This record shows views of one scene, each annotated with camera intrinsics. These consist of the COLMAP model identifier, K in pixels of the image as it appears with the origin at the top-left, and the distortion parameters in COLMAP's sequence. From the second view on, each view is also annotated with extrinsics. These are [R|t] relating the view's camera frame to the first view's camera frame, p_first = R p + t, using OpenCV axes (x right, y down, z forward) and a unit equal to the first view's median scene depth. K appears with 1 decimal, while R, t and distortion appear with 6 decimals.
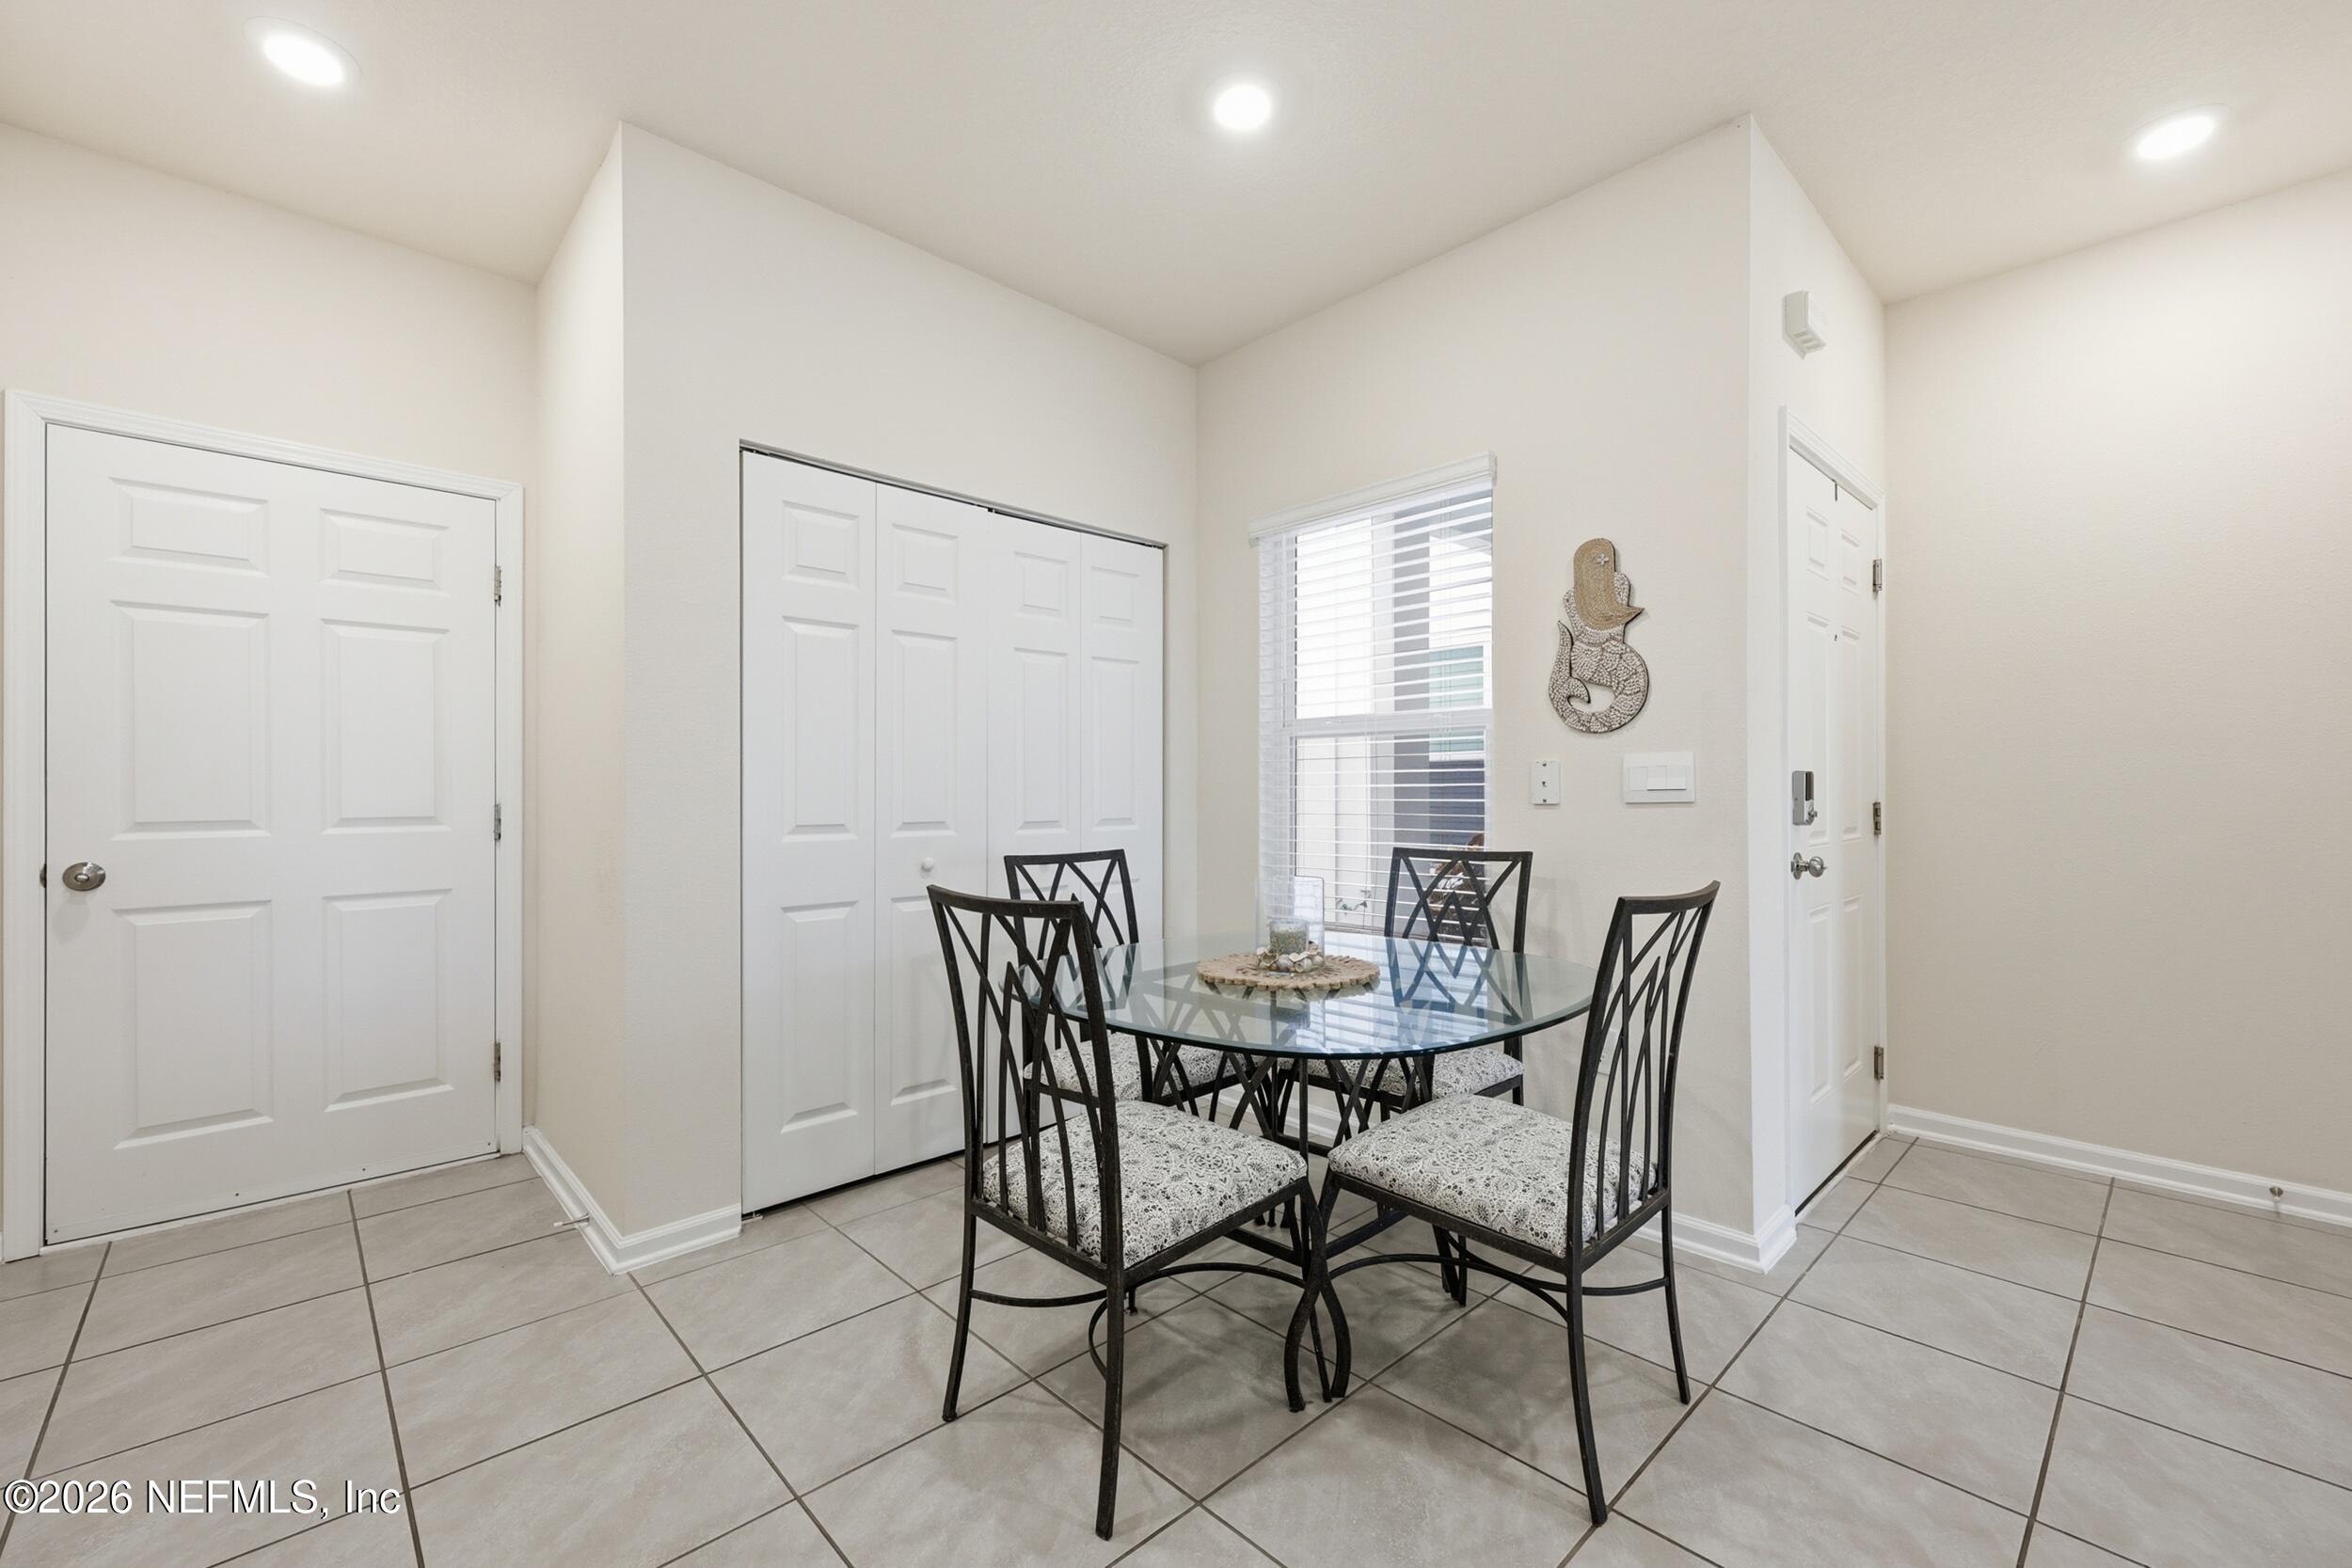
lens RADIAL K [[975.9, 0, 1176.0], [0, 975.9, 784.0], [0, 0, 1]] dist [0.000311, 0.000073]
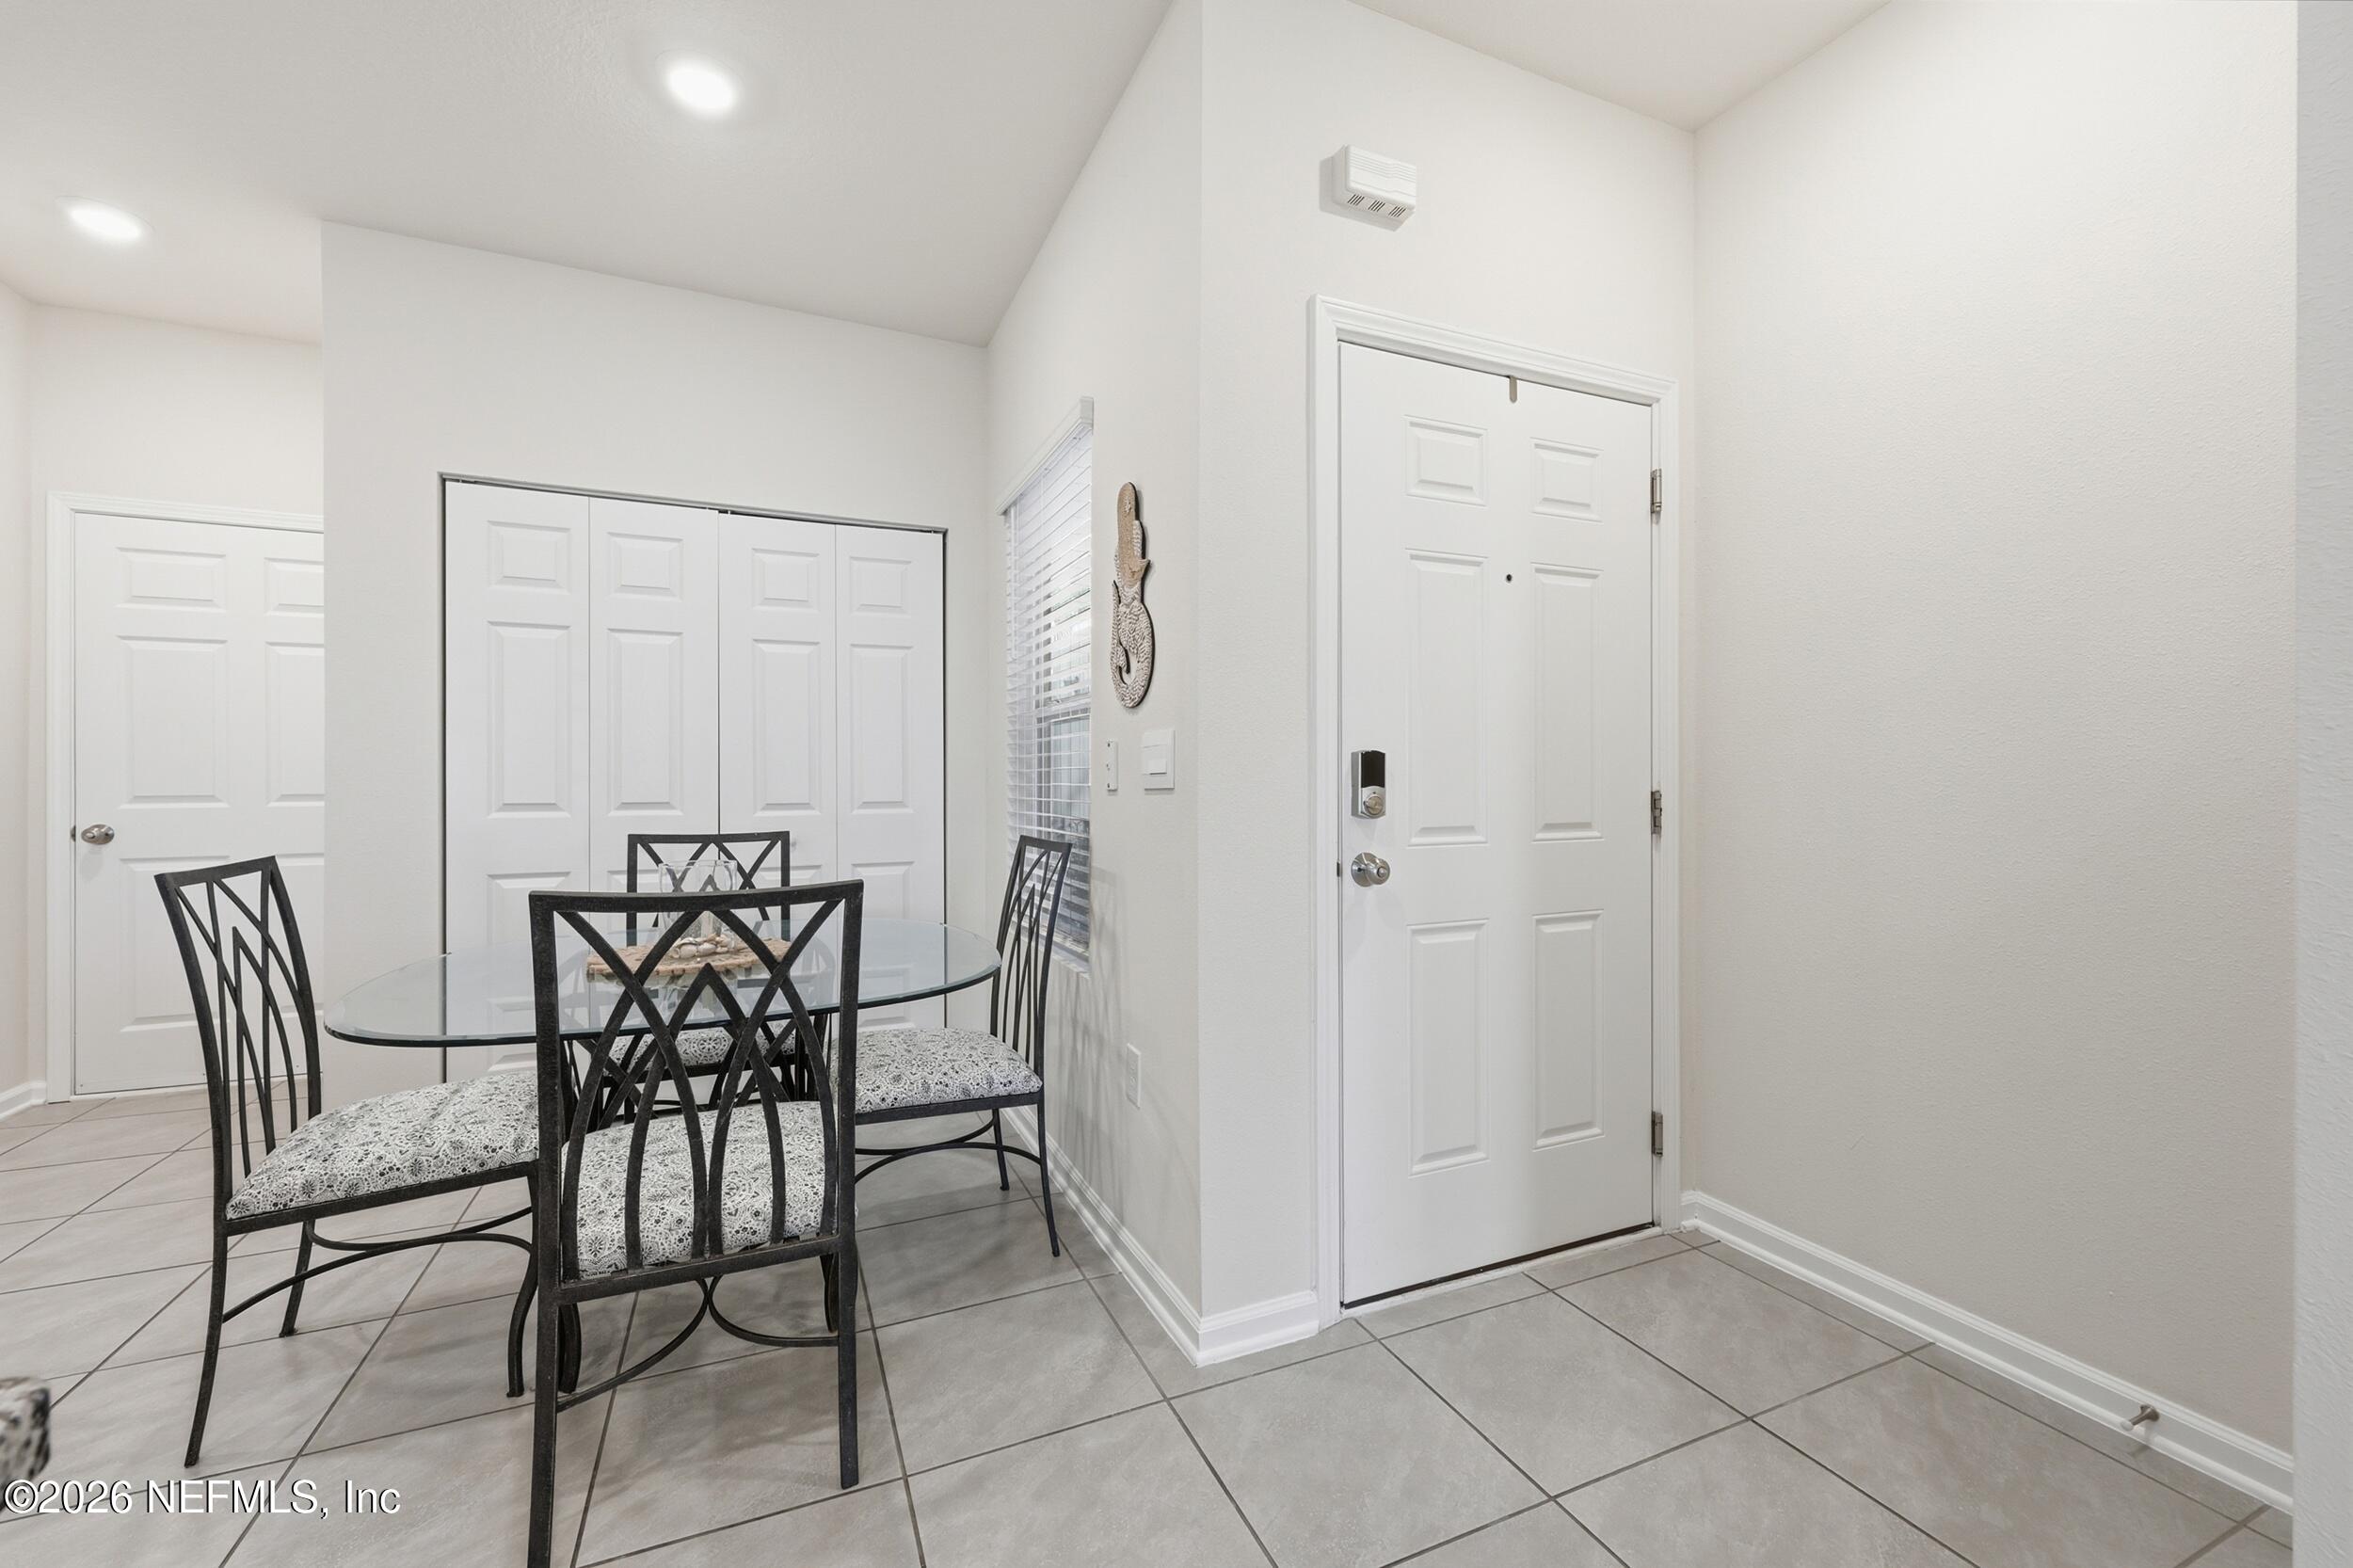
lens RADIAL K [[953.6, 0, 1176.6], [0, 953.6, 772.0], [0, 0, 1]] dist [0.000072, 0.000088]
pose [[0.942481, 0.000313, -0.334258, 0.773611], [-0.000186, 1.000000, 0.000414, 0.004790], [0.334258, -0.000328, 0.942481, 0.222415]]
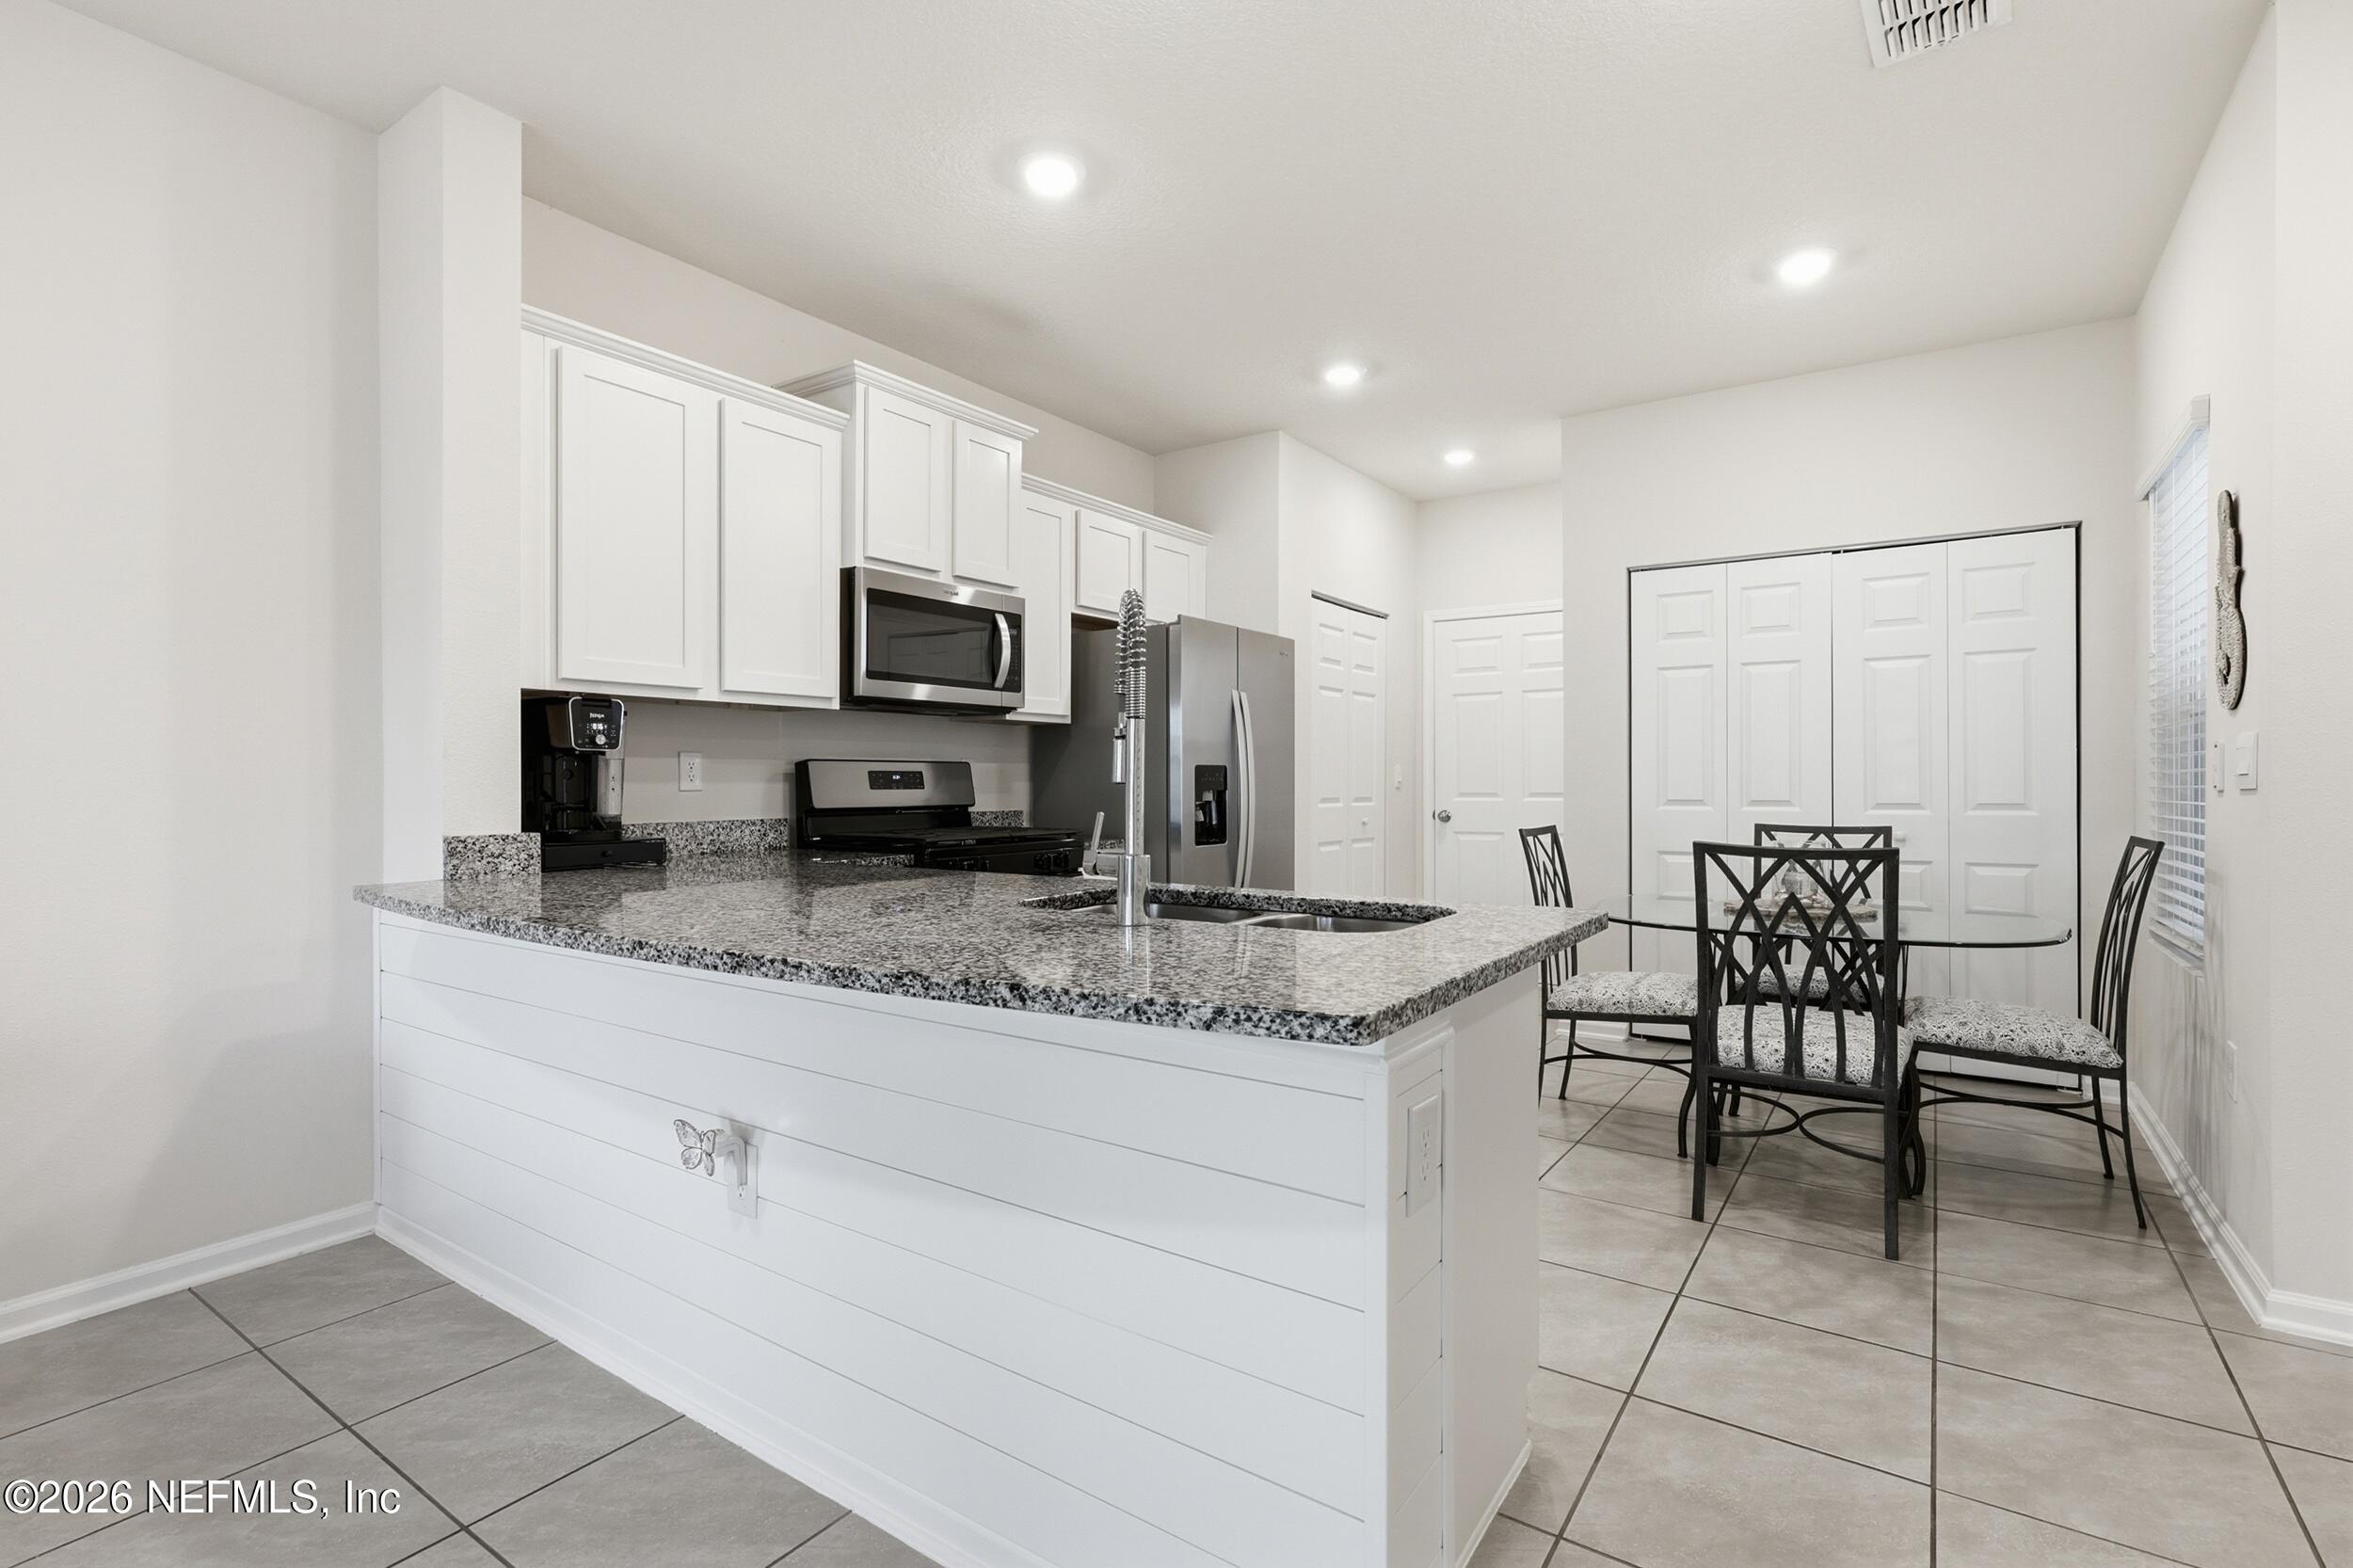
lens RADIAL K [[1087.7, 0, 1182.4], [0, 1087.7, 789.8], [0, 0, 1]] dist [-0.000509, -0.000066]
pose [[0.208231, 0.008831, -0.978040, 1.228102], [0.006193, 0.999927, 0.010347, 0.003604], [0.978060, -0.008212, 0.208161, -0.133703]]
